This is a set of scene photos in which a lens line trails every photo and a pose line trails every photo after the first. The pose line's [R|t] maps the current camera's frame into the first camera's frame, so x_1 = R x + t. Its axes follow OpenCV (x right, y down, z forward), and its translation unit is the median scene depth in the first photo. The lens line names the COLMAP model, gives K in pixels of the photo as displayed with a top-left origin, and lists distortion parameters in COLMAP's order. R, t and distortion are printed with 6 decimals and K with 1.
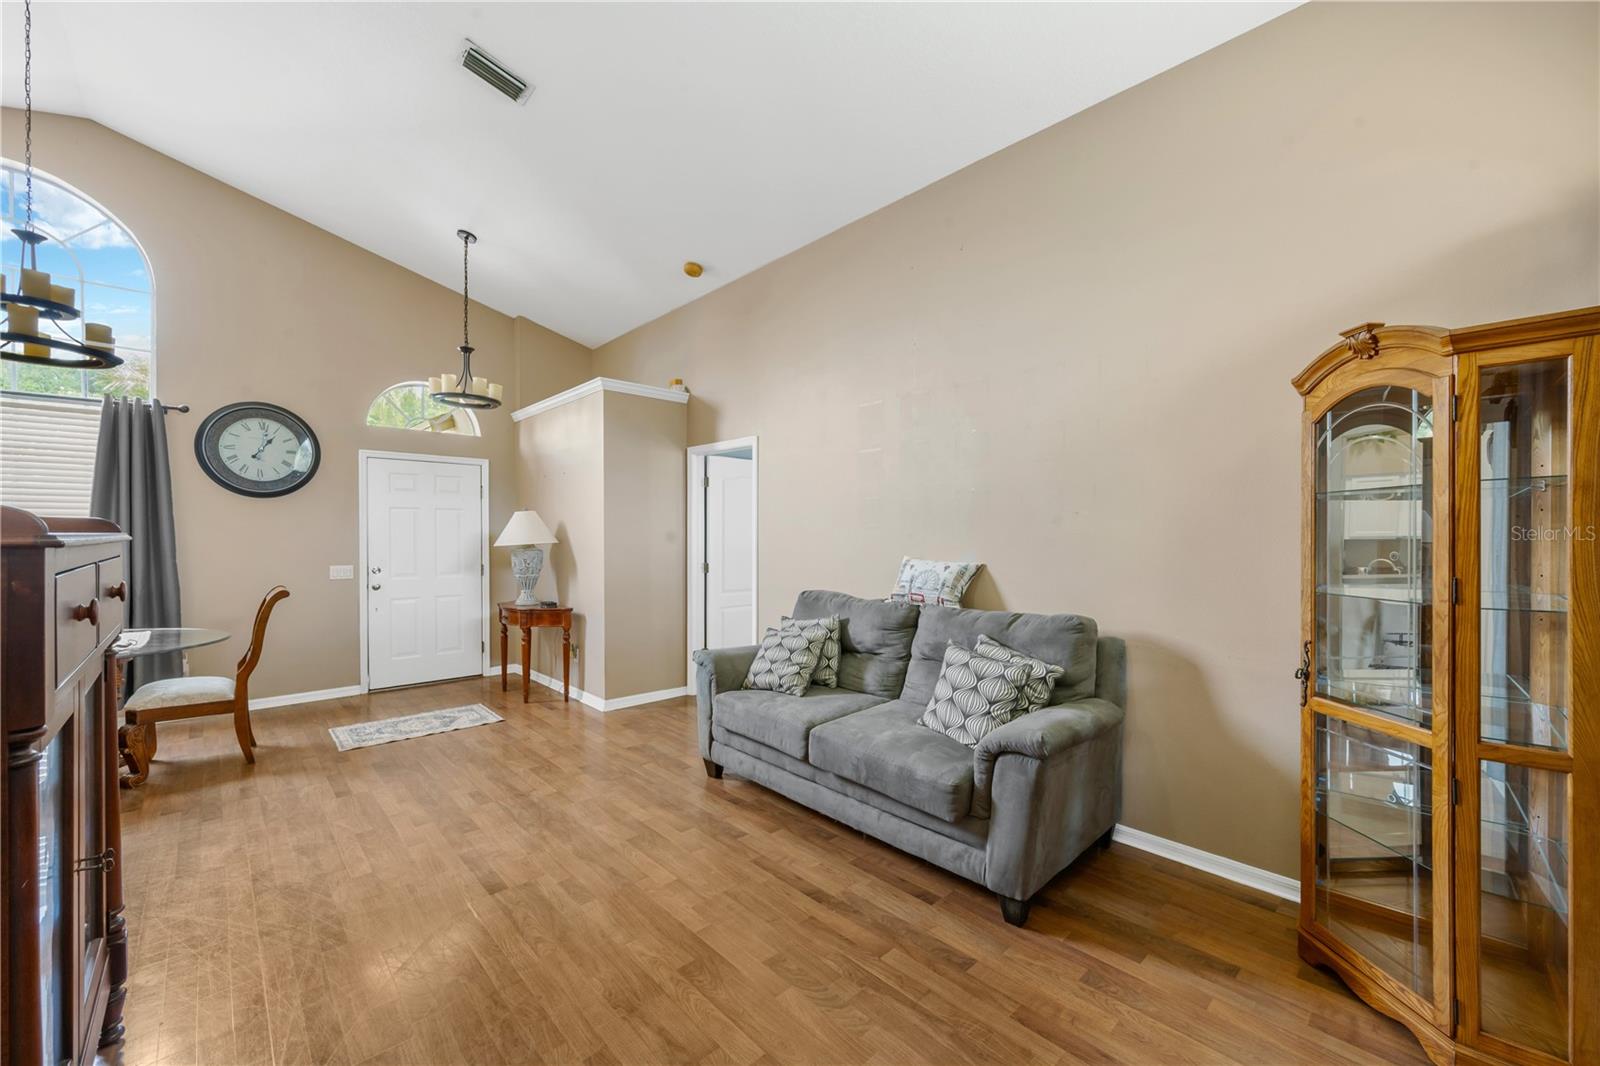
lens RADIAL K [[628.9, 0, 800.8], [0, 628.9, 537.0], [0, 0, 1]] dist [-0.000798, 0.000092]
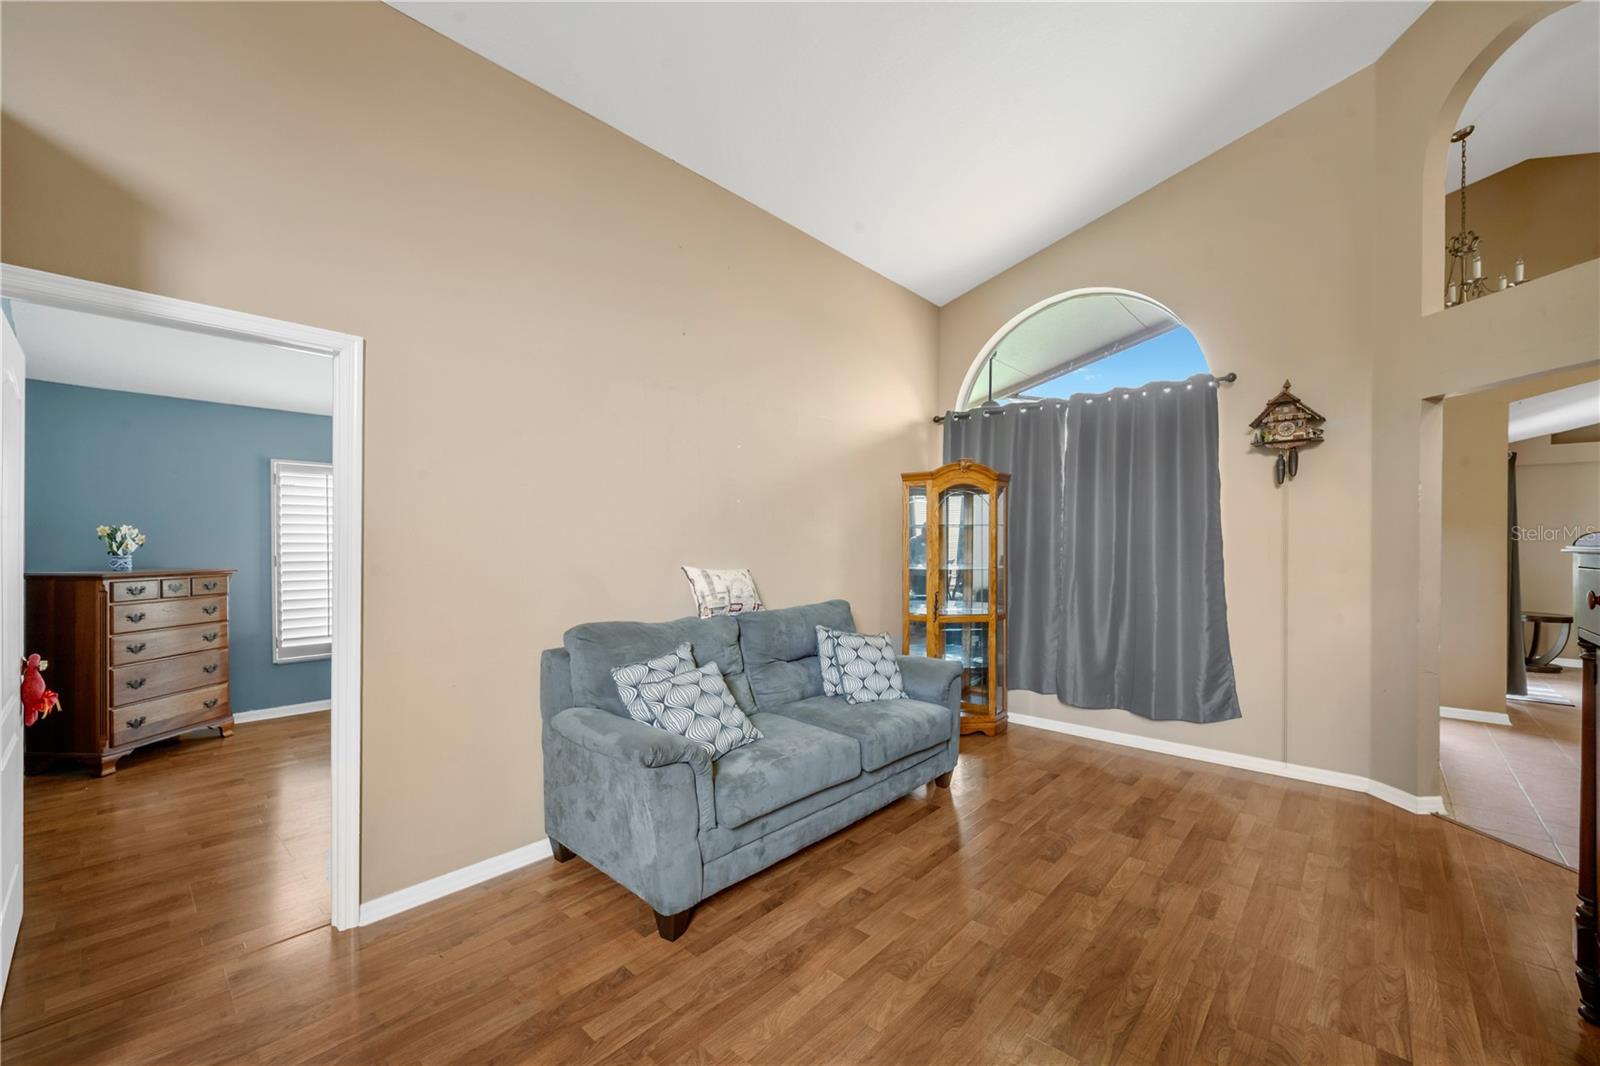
lens RADIAL K [[628.9, 0, 811.2], [0, 628.9, 537.3], [0, 0, 1]] dist [-0.000798, 0.000092]
pose [[-0.084218, 0.005874, 0.996430, -0.956908], [-0.000674, 0.999982, -0.005951, -0.008256], [-0.996447, -0.001173, -0.084212, 1.148578]]
